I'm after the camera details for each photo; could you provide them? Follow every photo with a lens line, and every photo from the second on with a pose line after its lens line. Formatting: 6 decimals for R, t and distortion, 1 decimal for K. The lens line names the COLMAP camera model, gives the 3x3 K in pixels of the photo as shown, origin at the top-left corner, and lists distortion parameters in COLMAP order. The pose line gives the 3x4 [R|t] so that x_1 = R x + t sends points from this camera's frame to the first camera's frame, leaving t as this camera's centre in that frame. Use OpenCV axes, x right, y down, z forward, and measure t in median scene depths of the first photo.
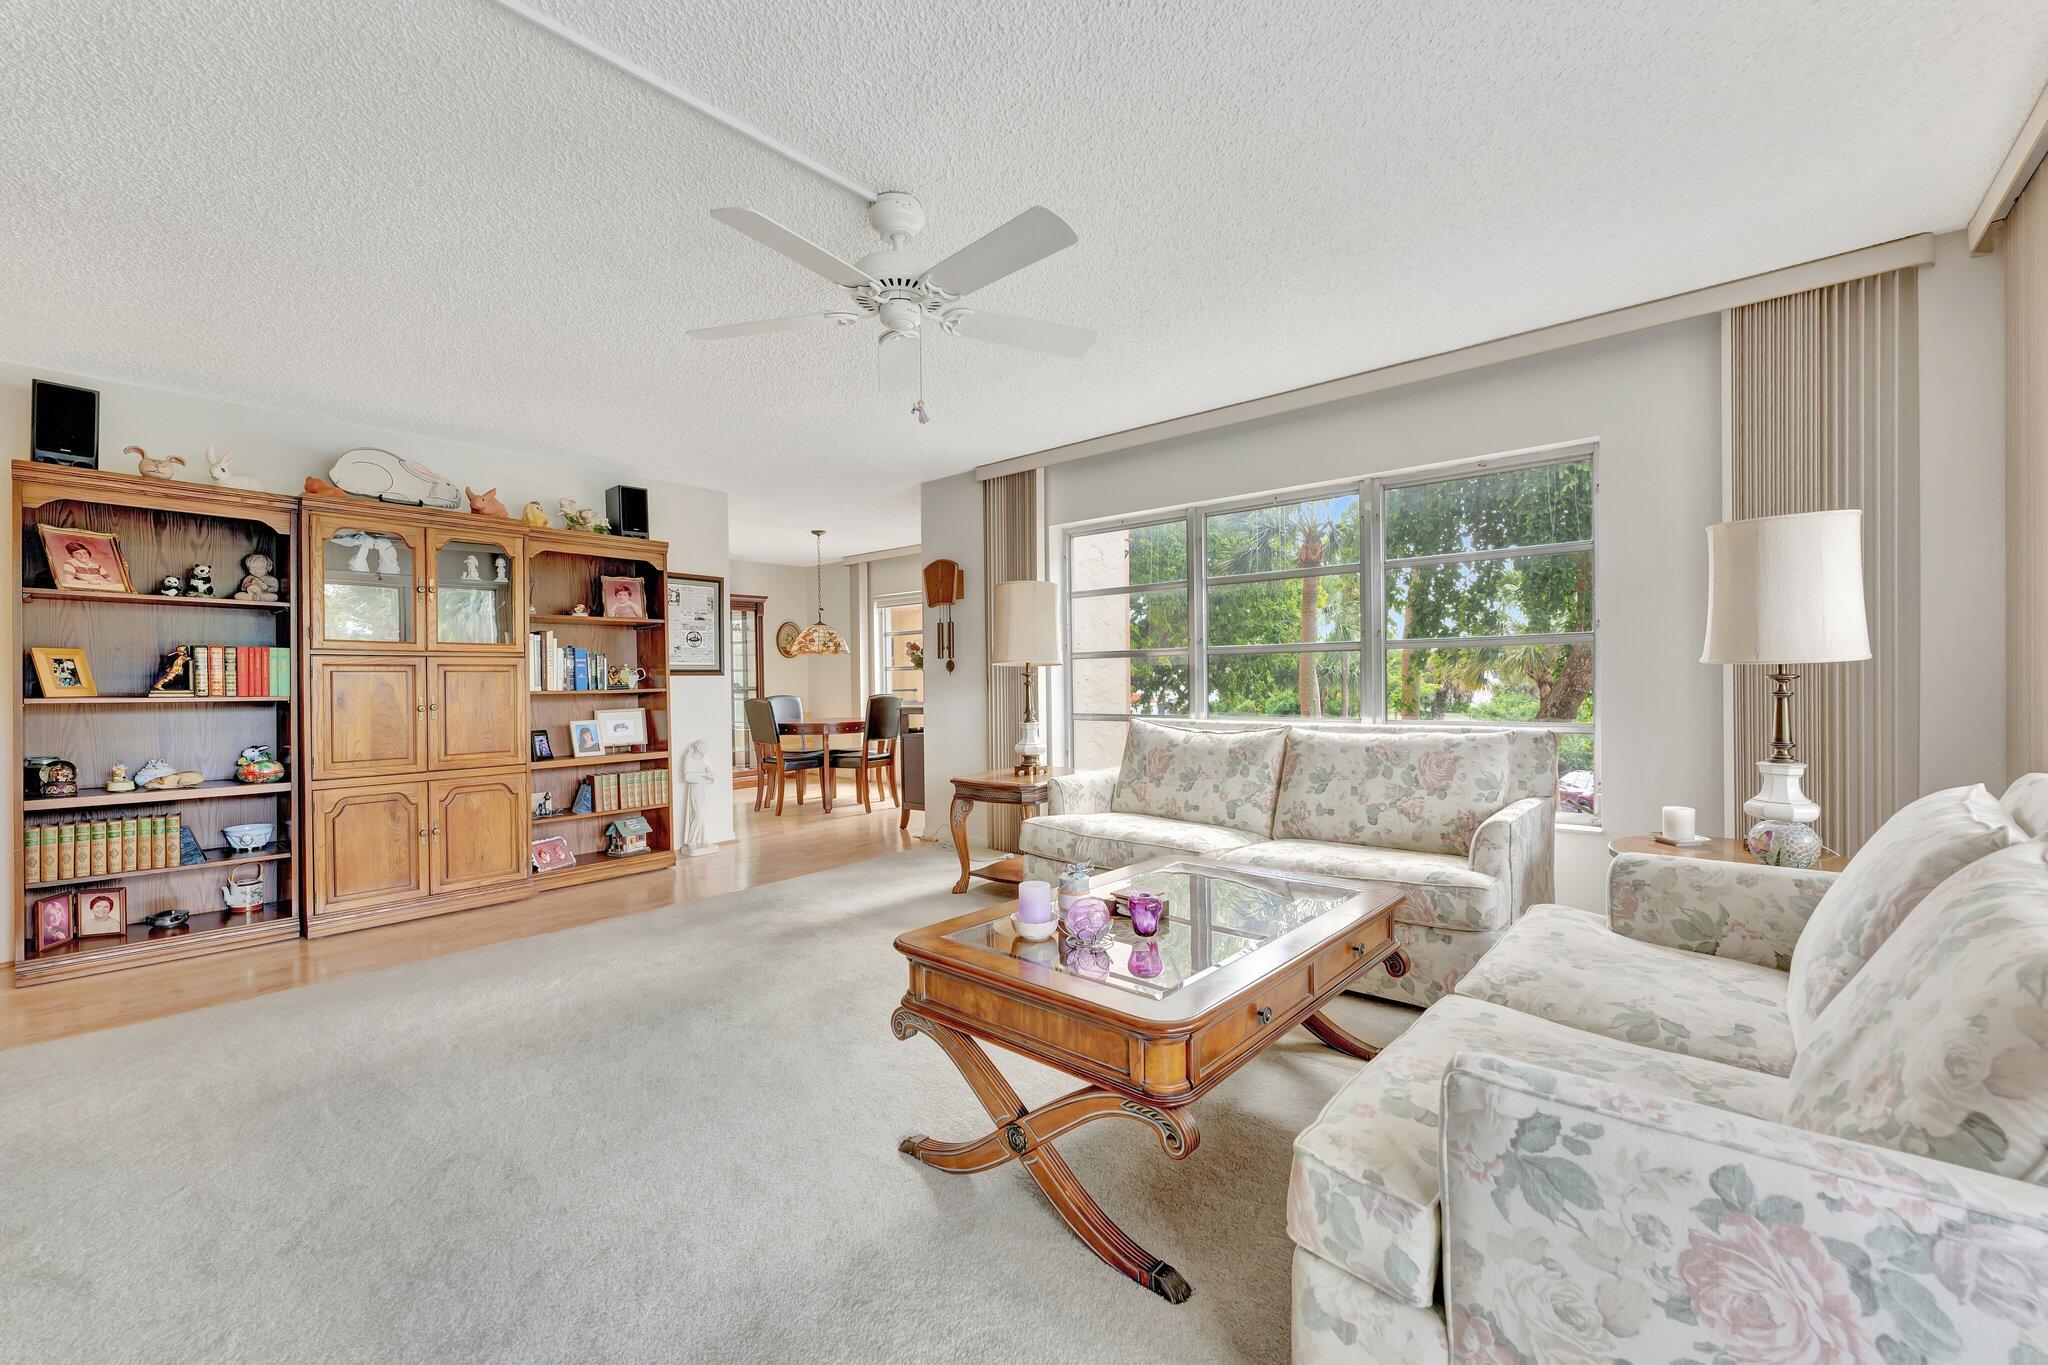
lens RADIAL K [[845.7, 0, 1026.7], [0, 845.7, 683.4], [0, 0, 1]] dist [-0.002760, -0.000626]
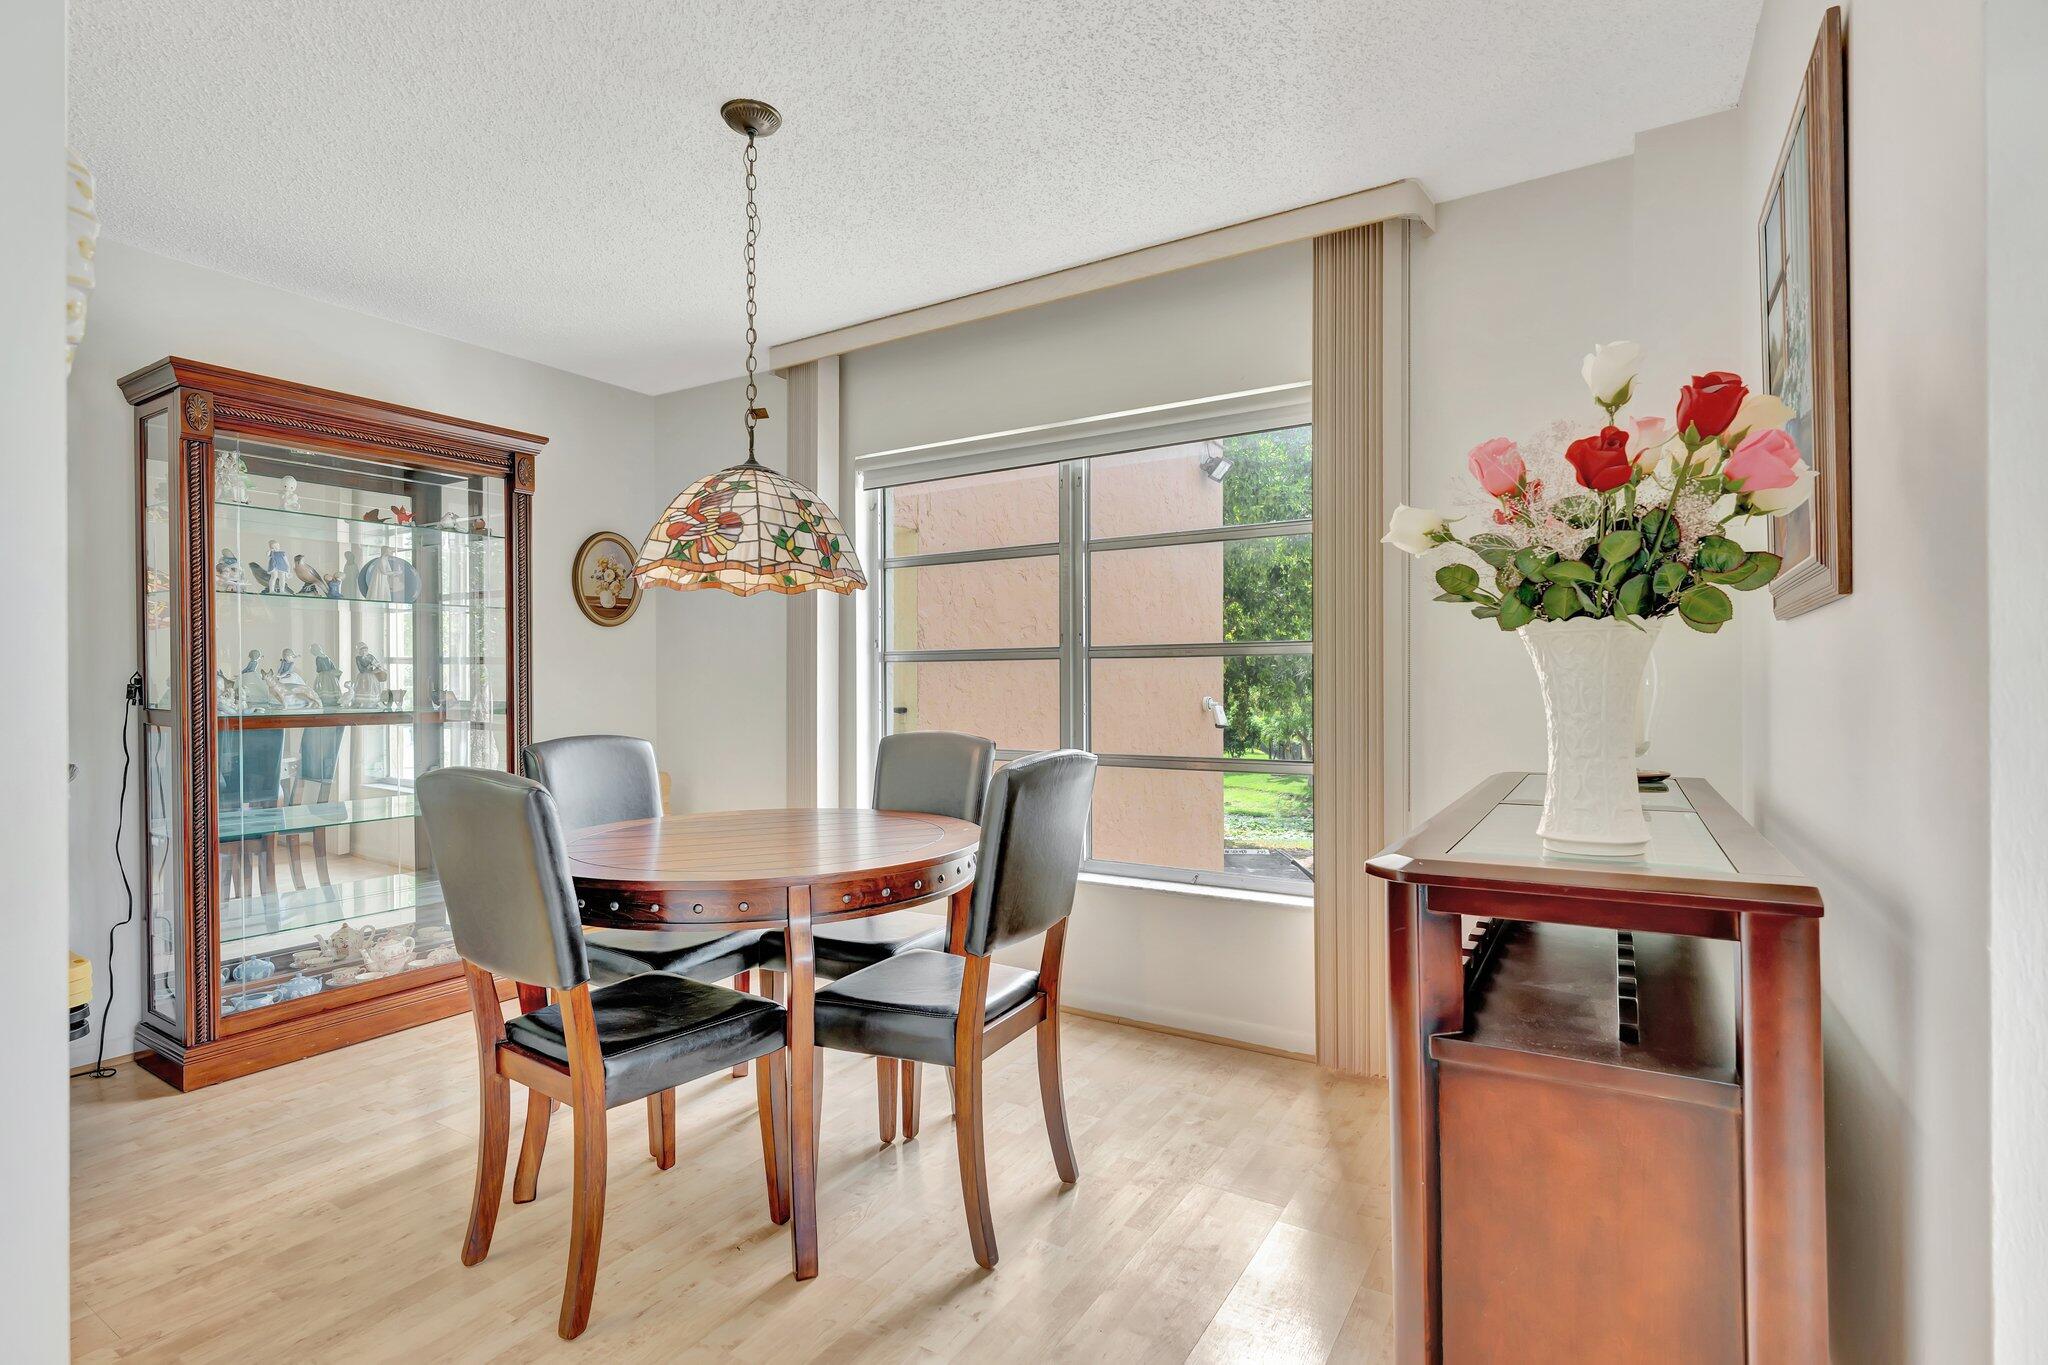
lens RADIAL K [[995.8, 0, 1014.0], [0, 995.8, 683.0], [0, 0, 1]] dist [0.000833, -0.000038]
pose [[0.990508, 0.007628, 0.137245, -0.174276], [-0.005840, 0.999893, -0.013428, 0.000254], [-0.137333, 0.012499, 0.990446, 0.577902]]
